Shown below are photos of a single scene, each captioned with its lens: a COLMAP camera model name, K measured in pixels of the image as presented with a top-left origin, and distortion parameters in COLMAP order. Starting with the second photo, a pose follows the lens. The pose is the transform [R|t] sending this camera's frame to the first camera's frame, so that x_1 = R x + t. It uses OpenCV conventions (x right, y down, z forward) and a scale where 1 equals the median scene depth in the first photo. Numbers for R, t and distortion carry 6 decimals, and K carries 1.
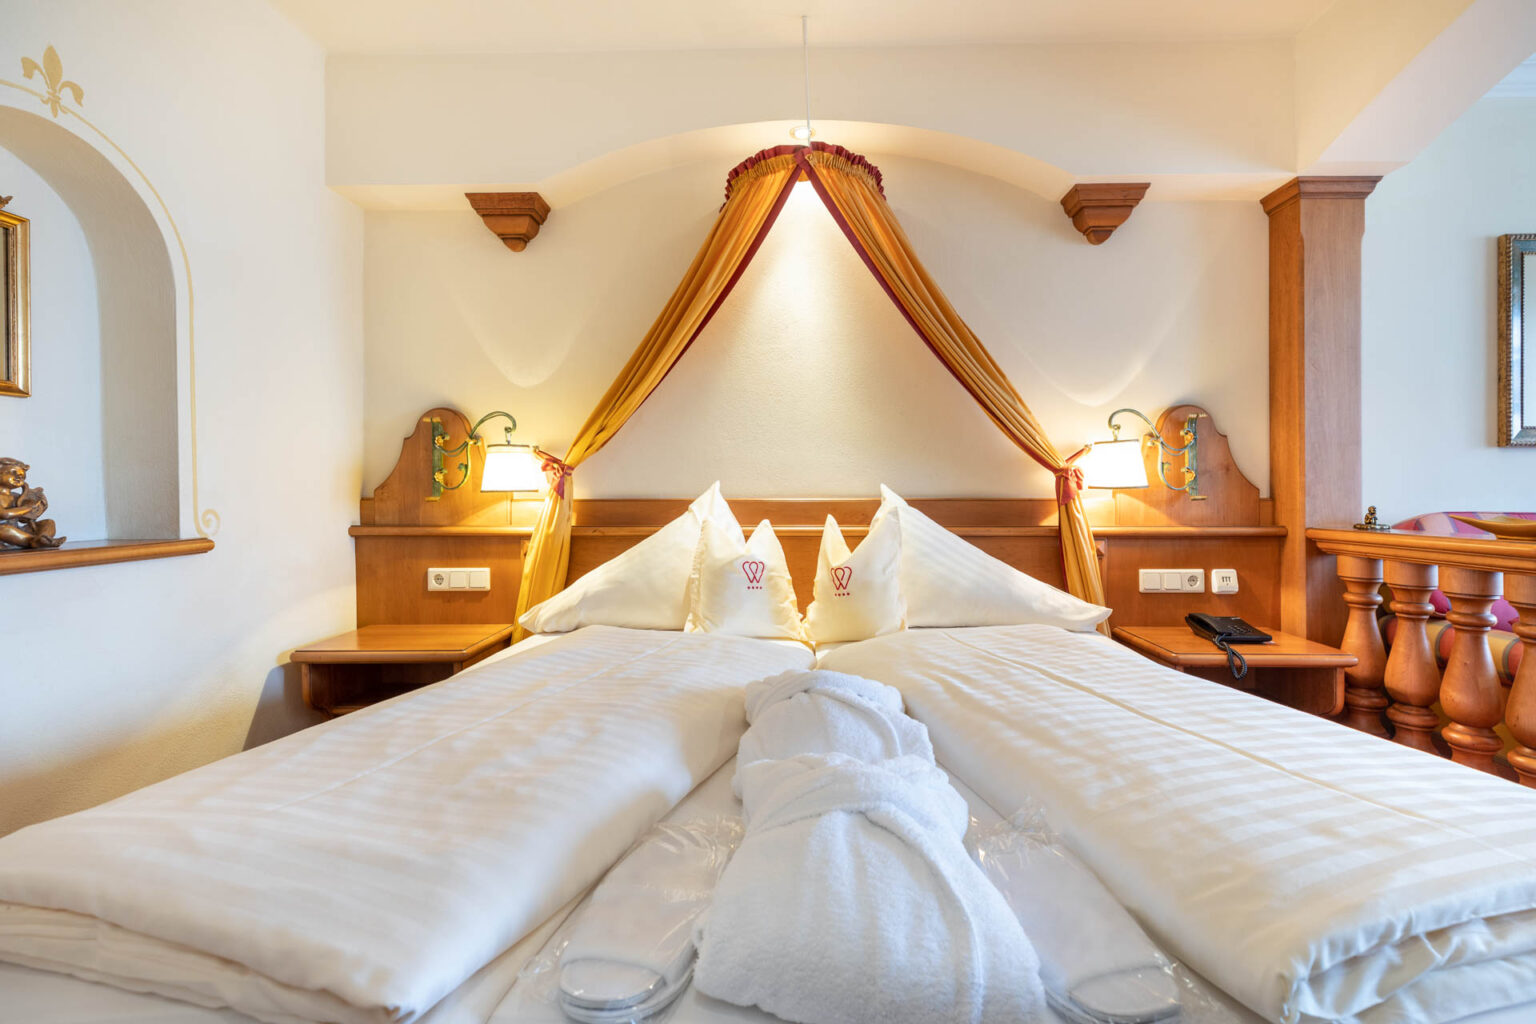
lens RADIAL K [[699.2, 0, 766.9], [0, 699.2, 499.5], [0, 0, 1]] dist [0.013158, 0.000044]
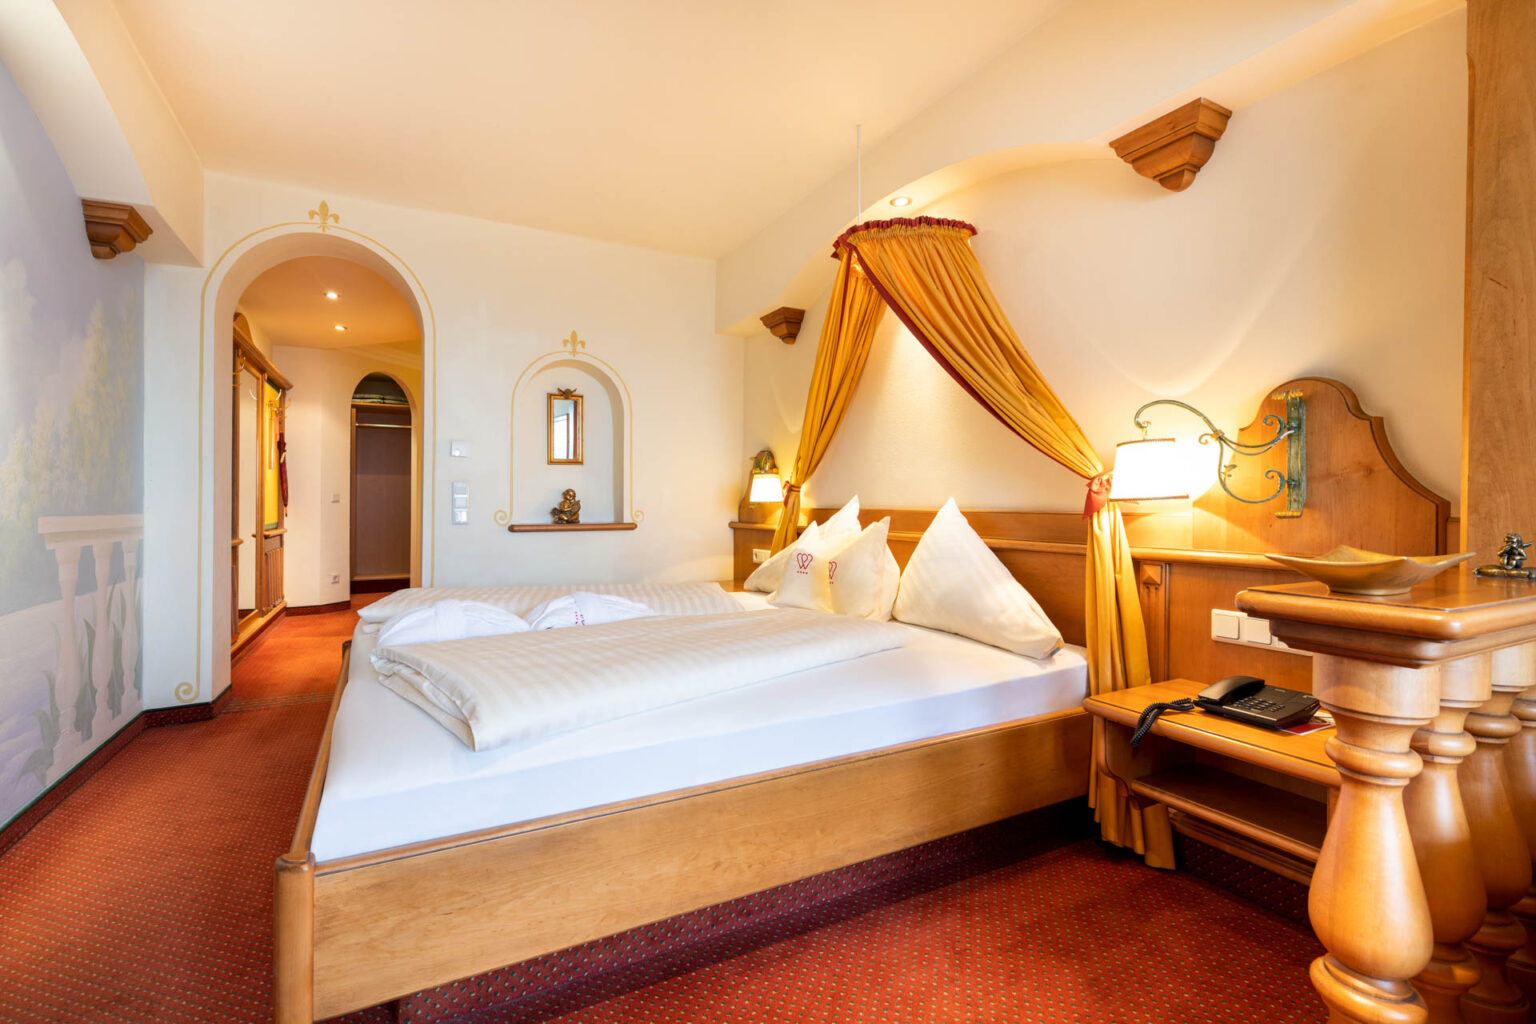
lens RADIAL K [[699.3, 0, 768.0], [0, 699.3, 512.0], [0, 0, 1]] dist [-0.000088, -0.000036]
pose [[0.491820, 0.014246, -0.870580, 0.960499], [-0.015472, 0.999851, 0.007621, -0.001949], [0.870560, 0.009721, 0.491967, 0.222302]]
